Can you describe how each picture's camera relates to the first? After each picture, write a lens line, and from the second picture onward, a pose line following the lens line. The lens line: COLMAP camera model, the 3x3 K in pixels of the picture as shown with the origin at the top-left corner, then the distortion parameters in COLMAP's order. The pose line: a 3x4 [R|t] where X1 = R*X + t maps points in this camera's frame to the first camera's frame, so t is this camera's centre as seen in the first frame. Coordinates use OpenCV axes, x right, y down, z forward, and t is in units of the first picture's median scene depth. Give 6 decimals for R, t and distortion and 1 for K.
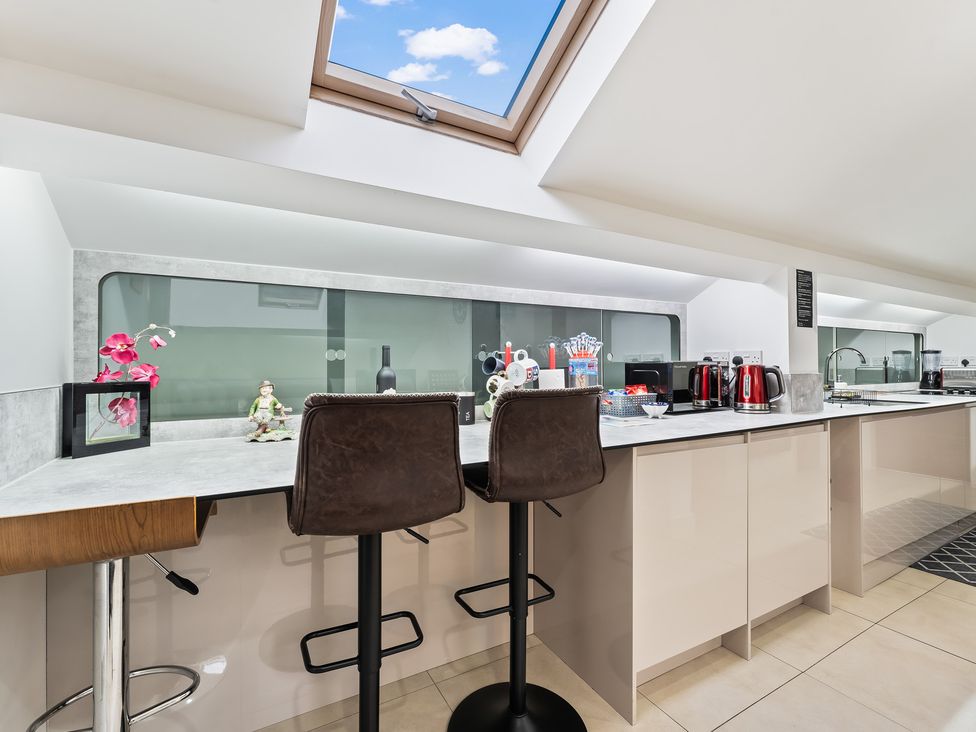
lens RADIAL K [[446.1, 0, 484.9], [0, 446.1, 361.5], [0, 0, 1]] dist [-0.001972, 0.001088]
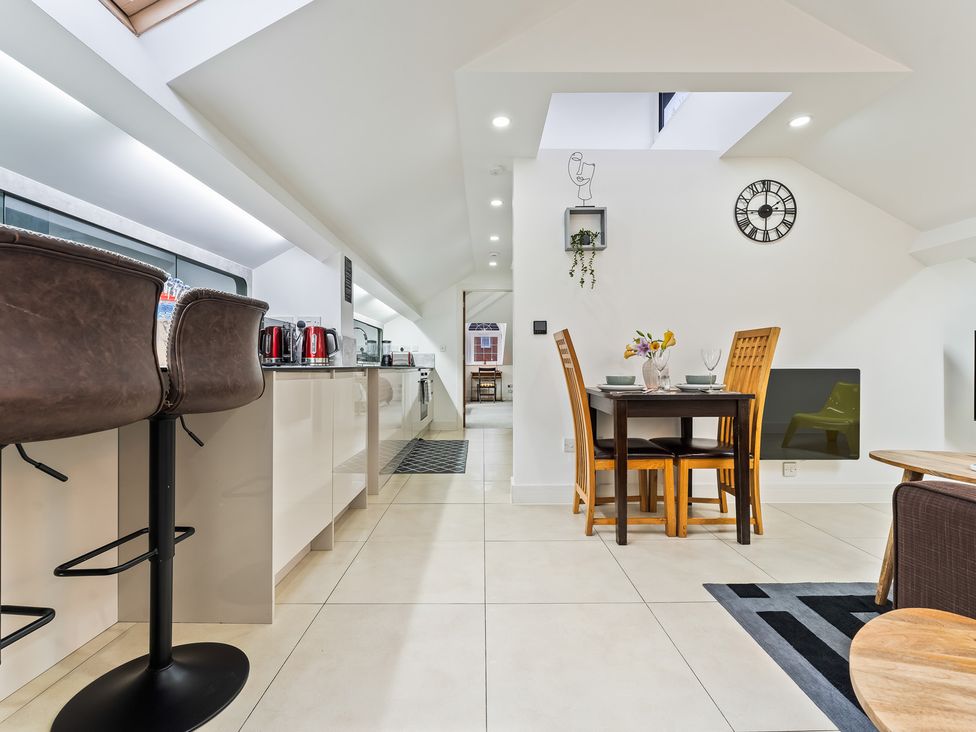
lens RADIAL K [[446.1, 0, 486.4], [0, 446.1, 368.2], [0, 0, 1]] dist [-0.001972, 0.001088]
pose [[0.484999, -0.000575, 0.874515, -0.329808], [-0.006815, 0.999967, 0.004437, 0.155126], [-0.874488, -0.008112, 0.484979, 0.005878]]
